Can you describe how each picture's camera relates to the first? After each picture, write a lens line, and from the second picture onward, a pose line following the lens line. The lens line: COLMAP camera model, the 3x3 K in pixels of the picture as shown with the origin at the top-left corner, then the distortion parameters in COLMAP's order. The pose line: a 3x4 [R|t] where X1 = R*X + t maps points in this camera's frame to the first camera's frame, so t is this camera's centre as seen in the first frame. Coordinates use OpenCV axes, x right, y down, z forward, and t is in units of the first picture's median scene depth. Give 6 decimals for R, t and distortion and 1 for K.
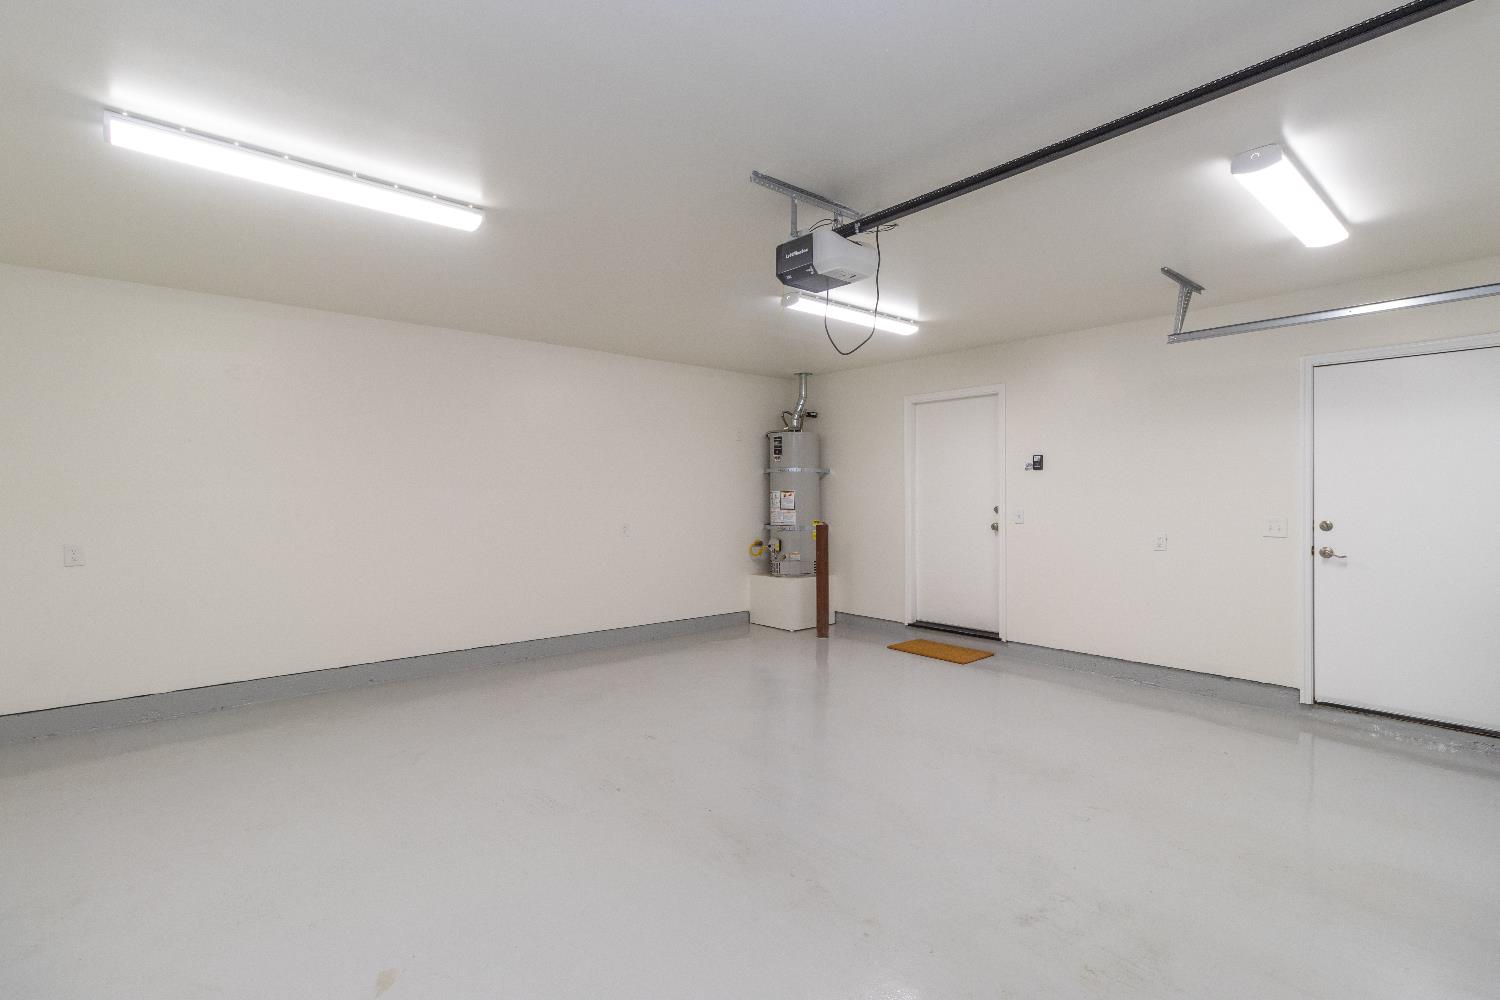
lens RADIAL K [[695.8, 0, 750.0], [0, 695.8, 500.0], [0, 0, 1]] dist [0.000317, 0.000029]
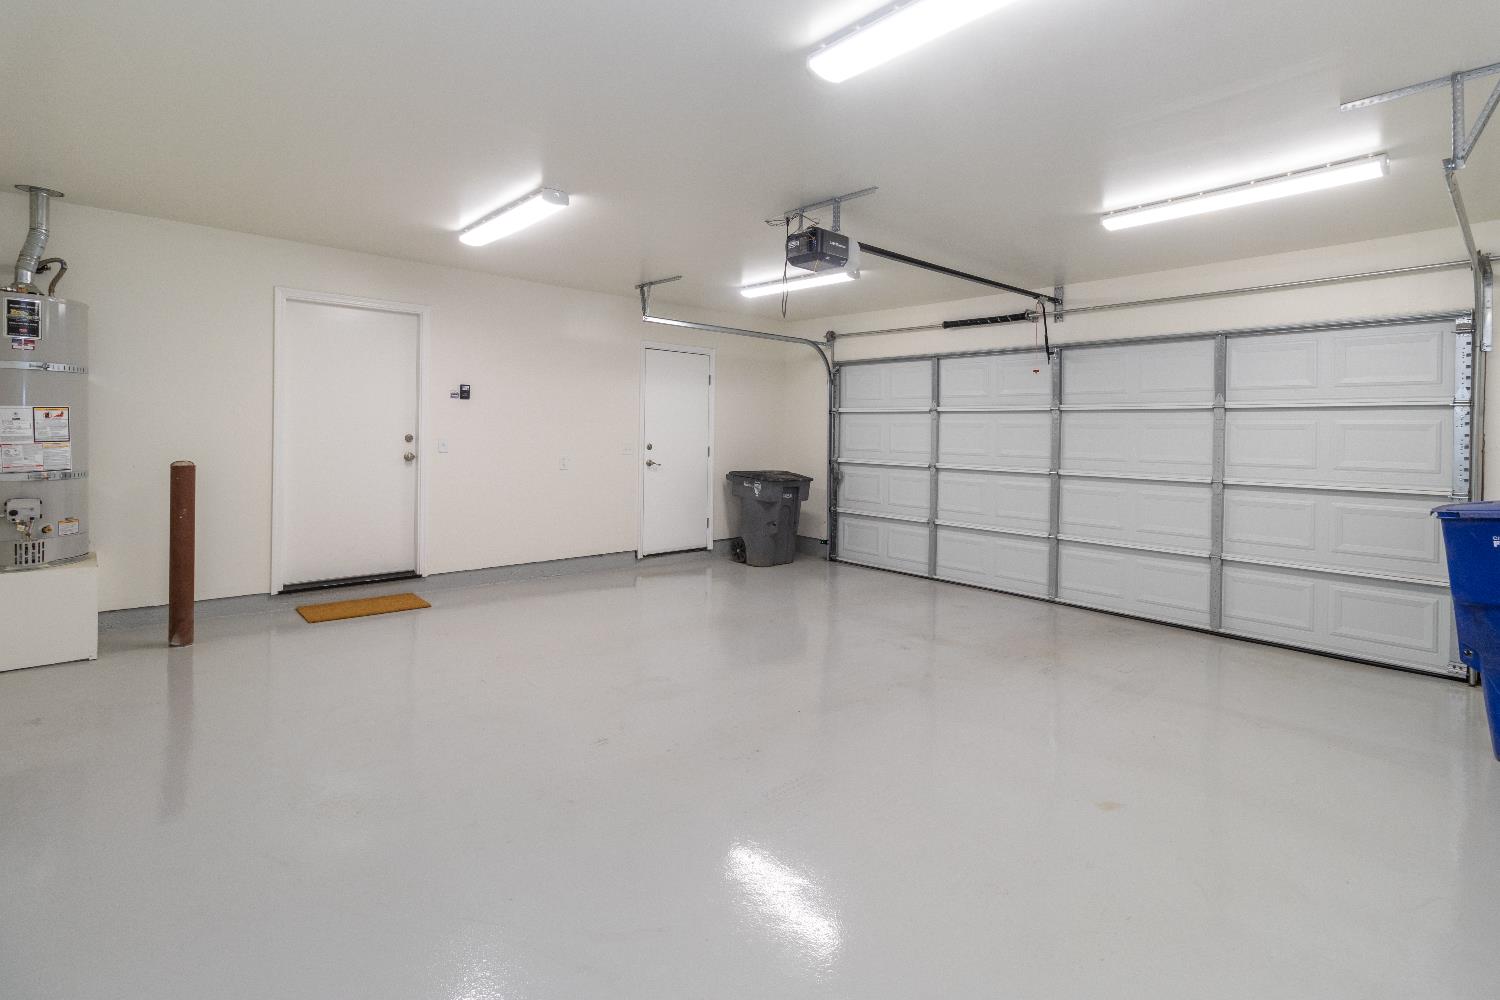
lens RADIAL K [[719.3, 0, 749.7], [0, 719.3, 436.1], [0, 0, 1]] dist [0.000559, 0.000142]
pose [[-0.023043, -0.004637, 0.999724, -0.619891], [-0.011259, 0.999927, 0.004378, 0.001647], [-0.999671, -0.011155, -0.023093, 0.573449]]
